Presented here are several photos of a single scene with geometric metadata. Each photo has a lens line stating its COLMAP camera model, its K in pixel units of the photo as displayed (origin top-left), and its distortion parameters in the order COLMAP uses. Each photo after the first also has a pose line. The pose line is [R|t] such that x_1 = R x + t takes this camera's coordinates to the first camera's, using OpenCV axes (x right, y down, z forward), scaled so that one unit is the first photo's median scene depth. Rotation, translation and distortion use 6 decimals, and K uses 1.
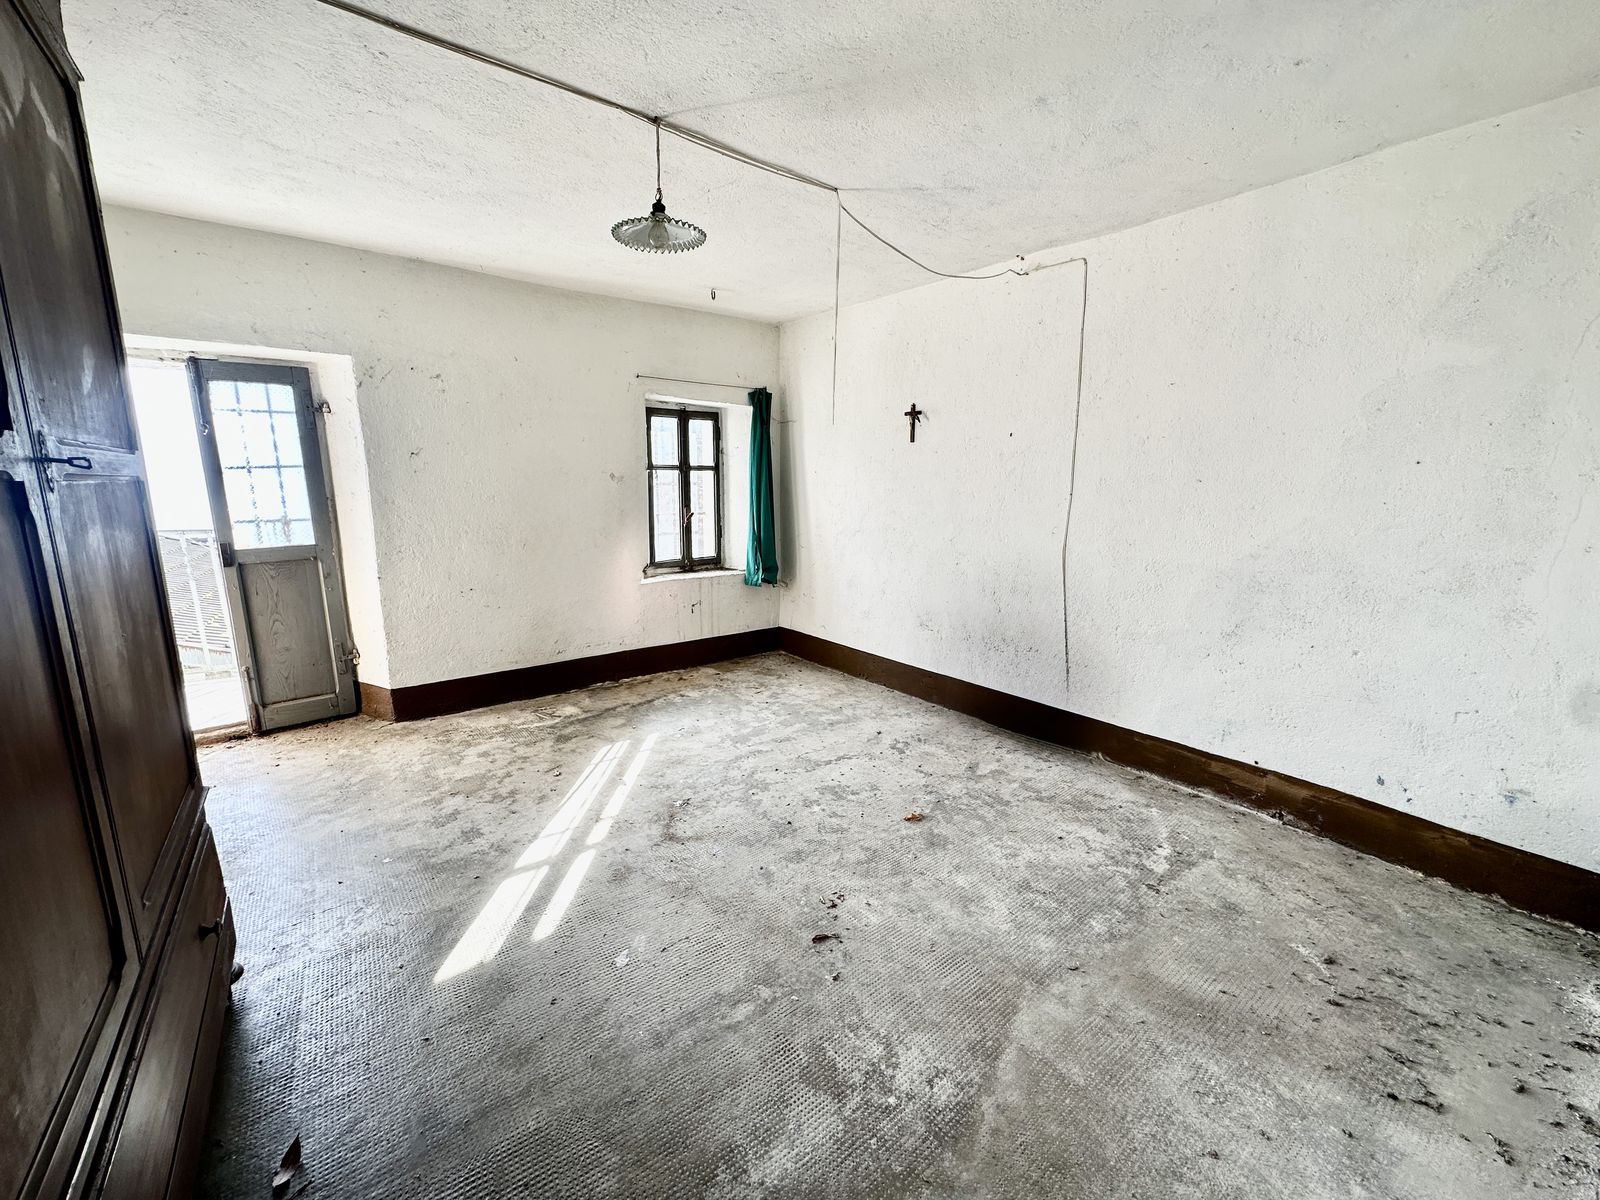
lens RADIAL K [[638.2, 0, 800.6], [0, 638.2, 600.6], [0, 0, 1]] dist [-0.002133, 0.000257]
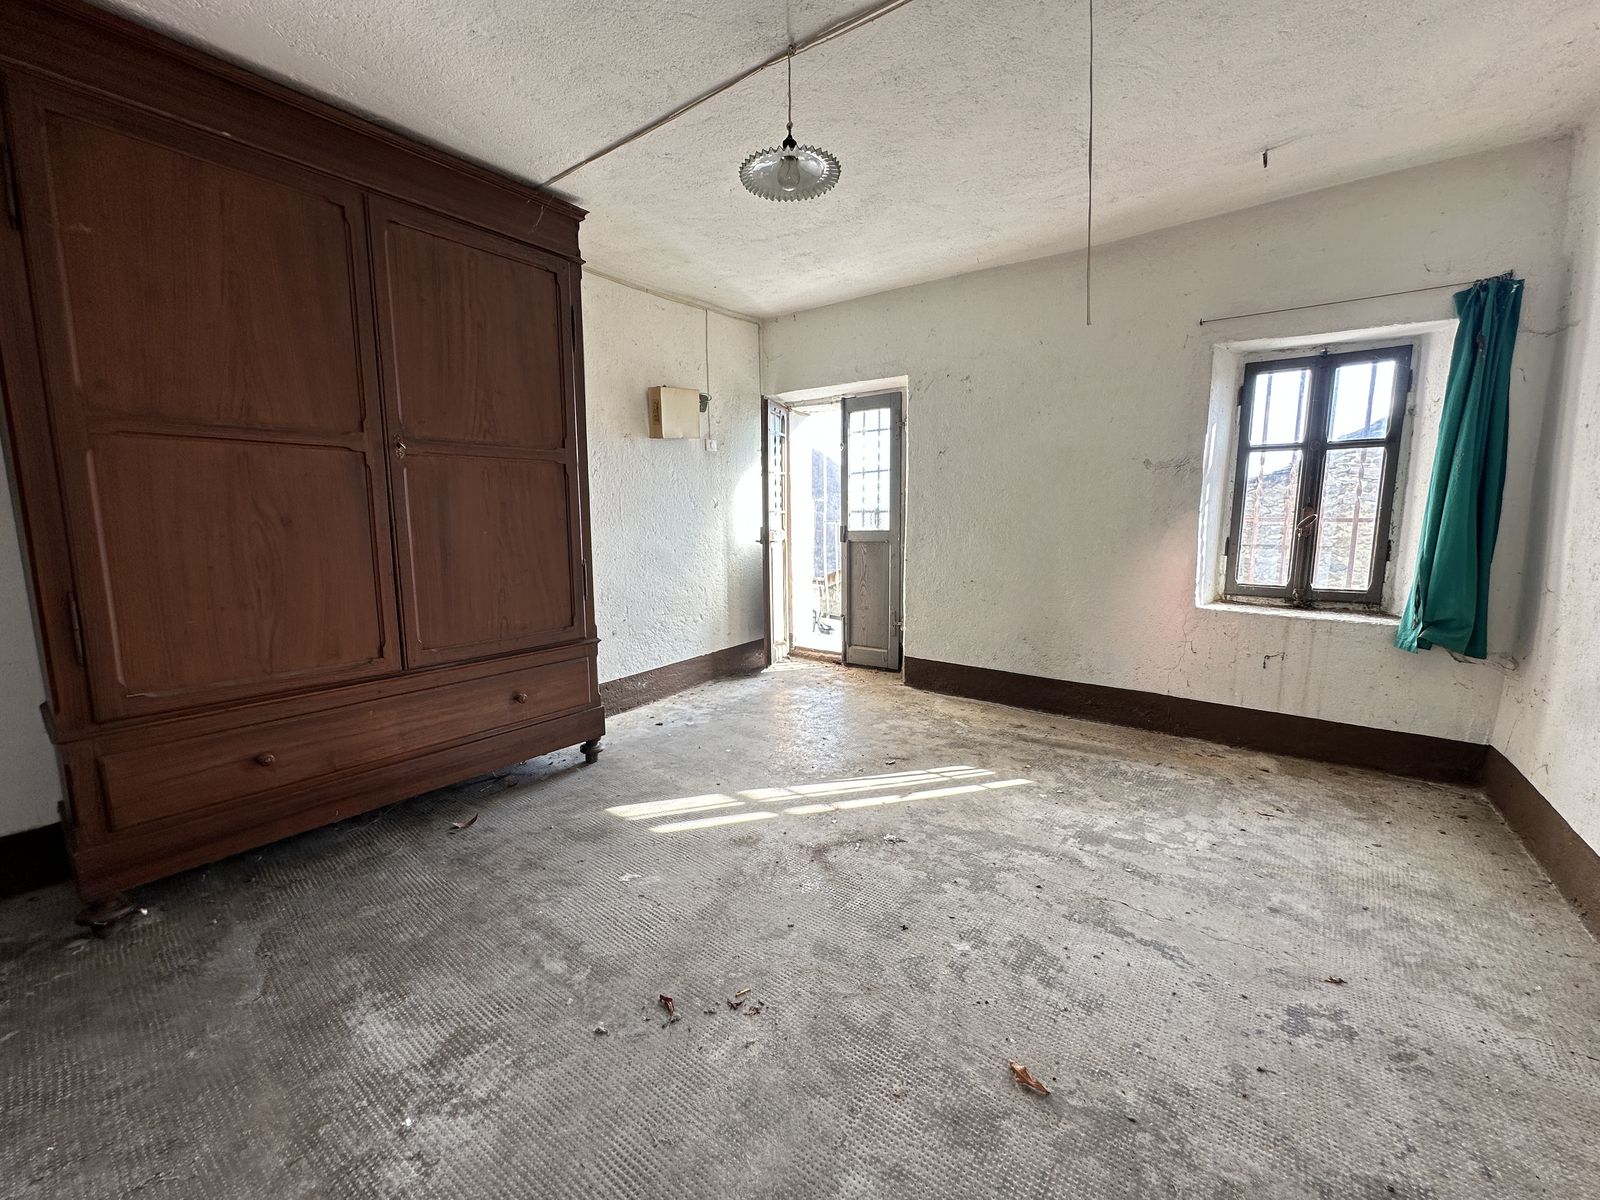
lens RADIAL K [[638.2, 0, 800.6], [0, 638.2, 600.6], [0, 0, 1]] dist [-0.002133, 0.000257]
pose [[0.263963, 0.132063, -0.955449, 0.434661], [-0.173515, 0.980923, 0.087647, -0.031765], [0.948797, 0.142649, 0.281843, 0.494841]]
